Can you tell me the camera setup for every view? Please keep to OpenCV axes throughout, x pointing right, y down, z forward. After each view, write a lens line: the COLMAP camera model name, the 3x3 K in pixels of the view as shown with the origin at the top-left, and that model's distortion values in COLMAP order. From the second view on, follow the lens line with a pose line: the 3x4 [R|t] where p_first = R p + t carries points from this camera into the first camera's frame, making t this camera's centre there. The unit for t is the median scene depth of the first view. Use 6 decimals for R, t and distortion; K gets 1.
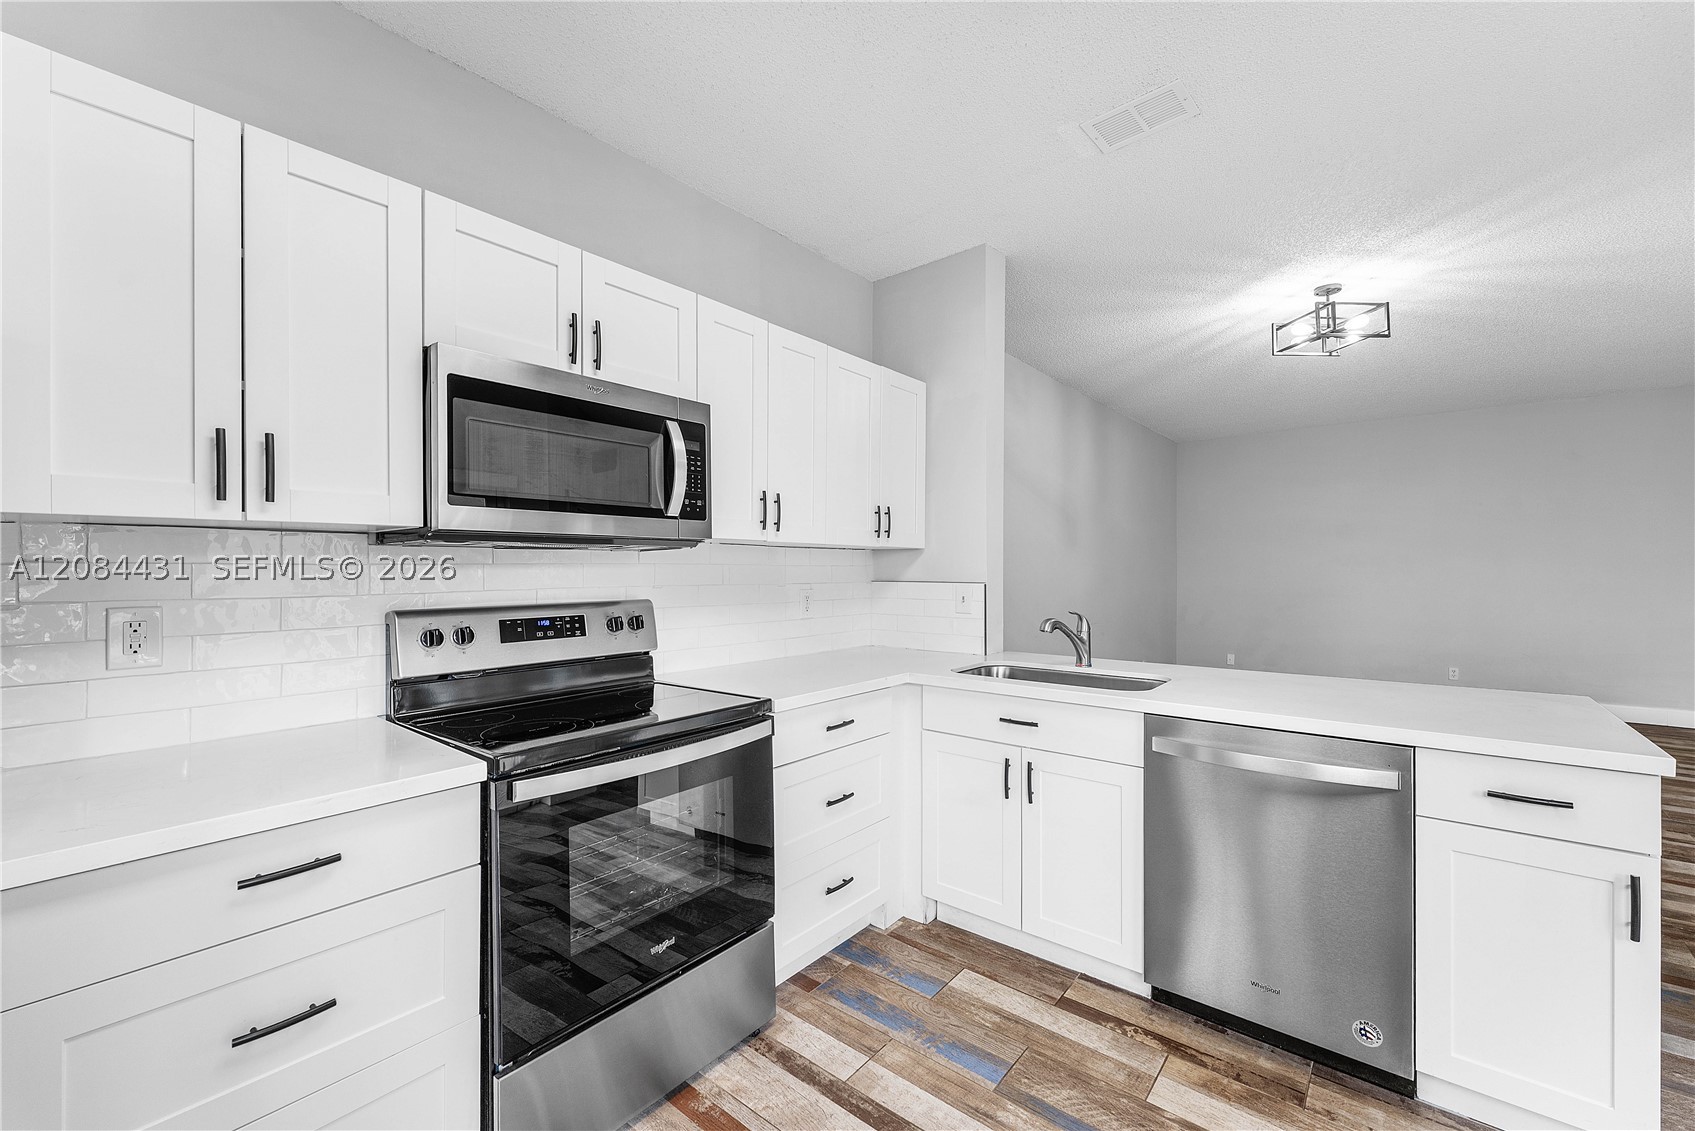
lens RADIAL K [[683.7, 0, 848.9], [0, 683.7, 567.9], [0, 0, 1]] dist [-0.000231, -0.000335]
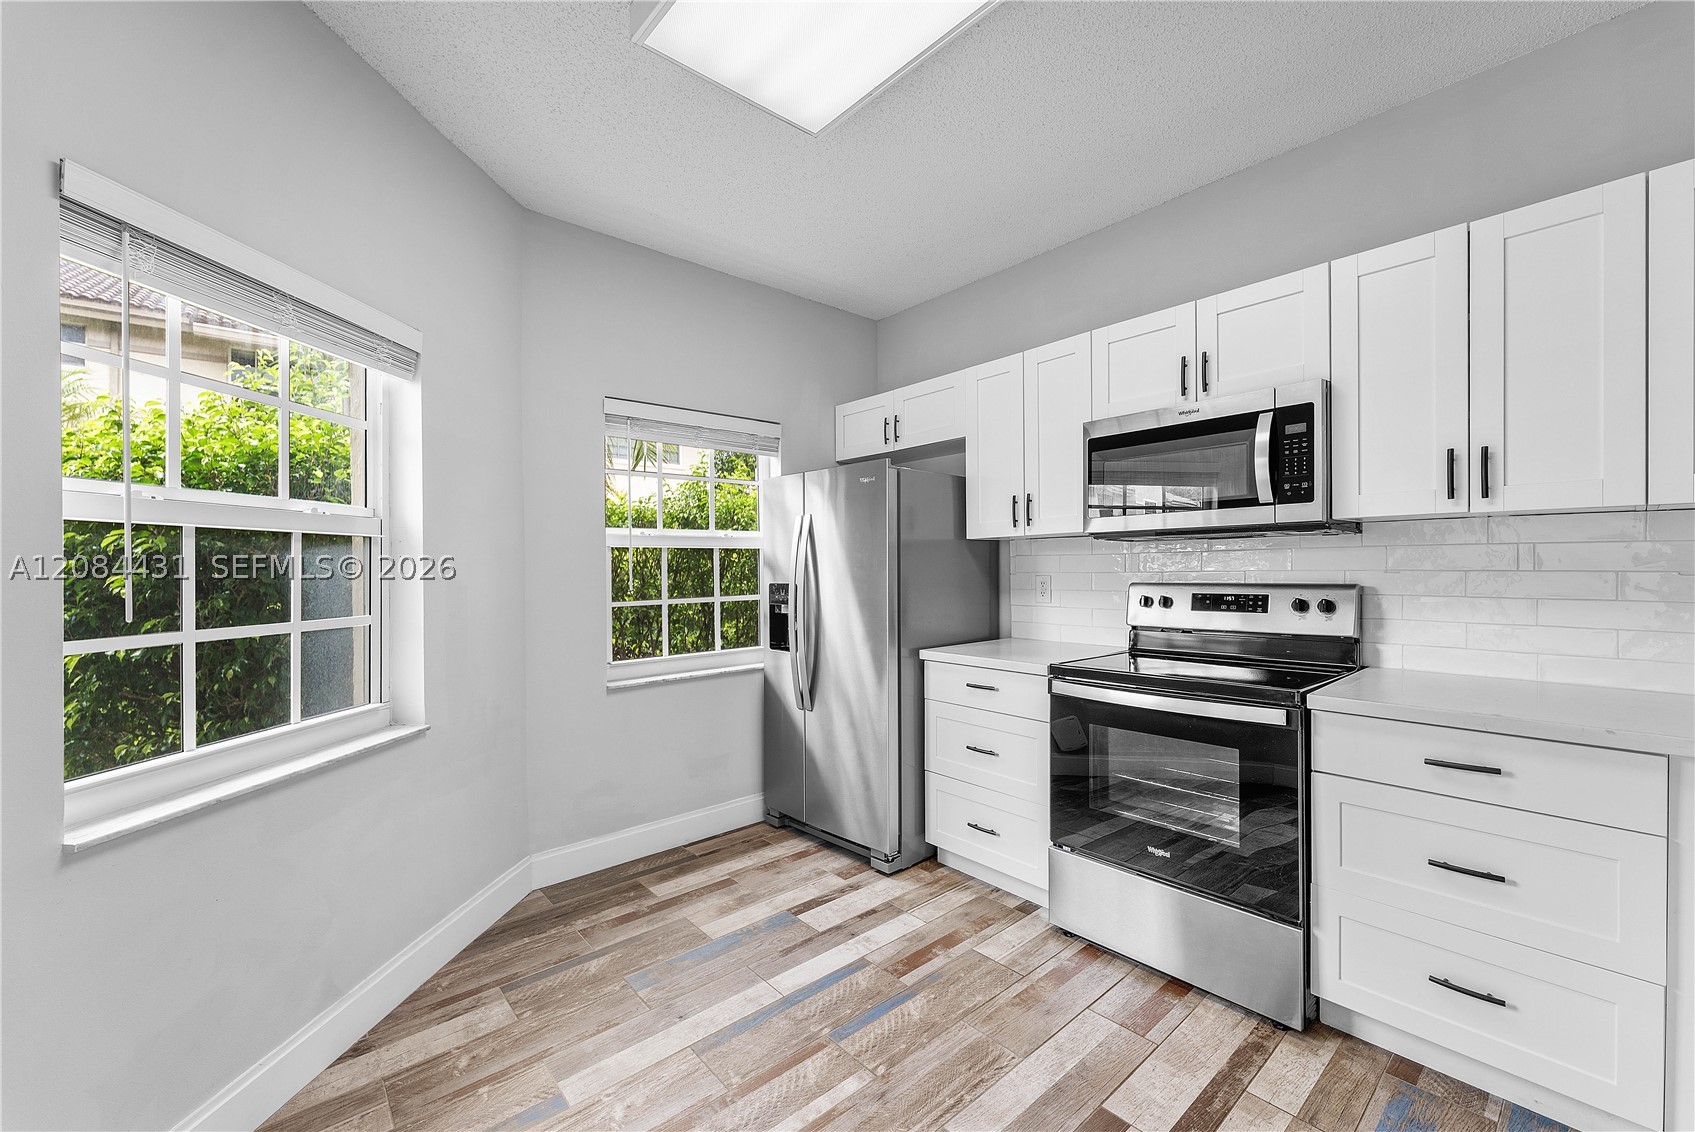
lens RADIAL K [[687.7, 0, 866.1], [0, 687.7, 560.5], [0, 0, 1]] dist [-0.000438, -0.000264]
pose [[-0.153917, -0.005423, -0.988069, 0.844315], [0.011999, 0.999901, -0.007357, 0.013133], [0.988011, -0.012988, -0.153837, 0.524401]]
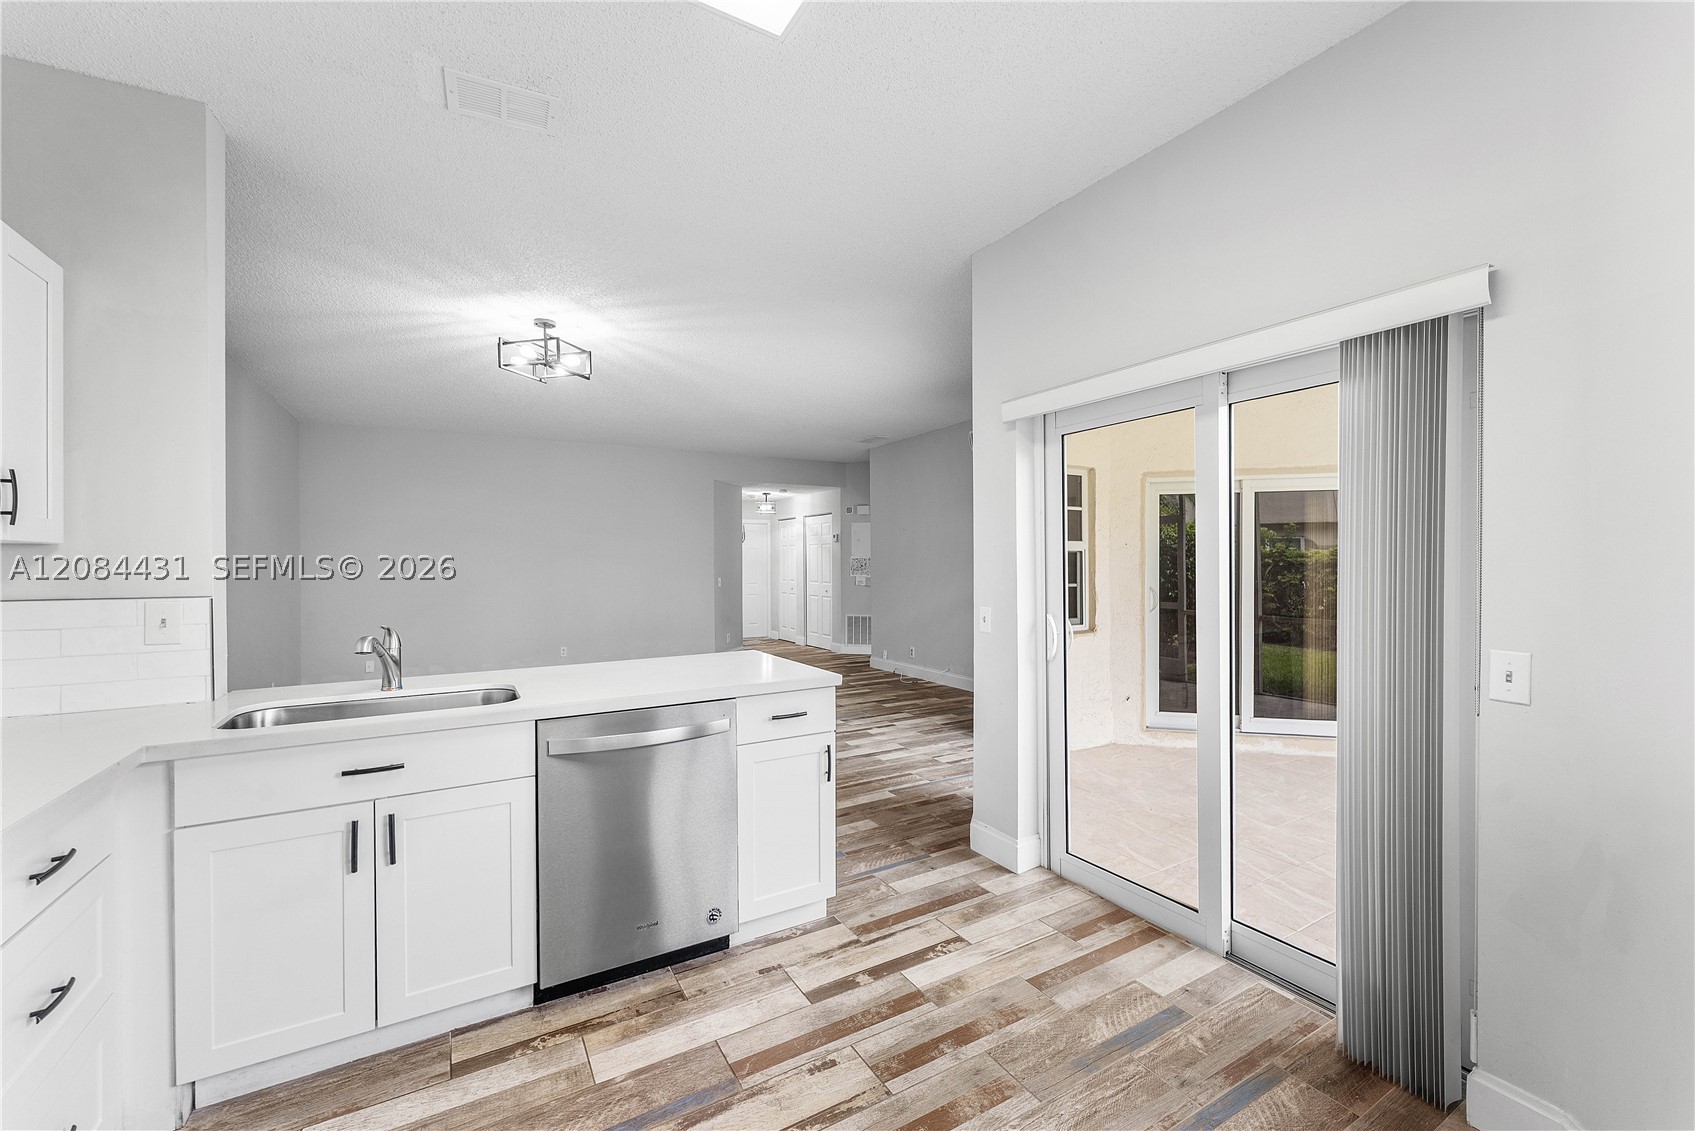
lens RADIAL K [[687.2, 0, 852.1], [0, 687.2, 572.2], [0, 0, 1]] dist [0.001264, -0.000179]
pose [[0.351098, -0.013464, 0.936242, -0.344234], [0.005710, 0.999909, 0.012238, -0.011287], [-0.936321, 0.001049, 0.351143, 0.225972]]
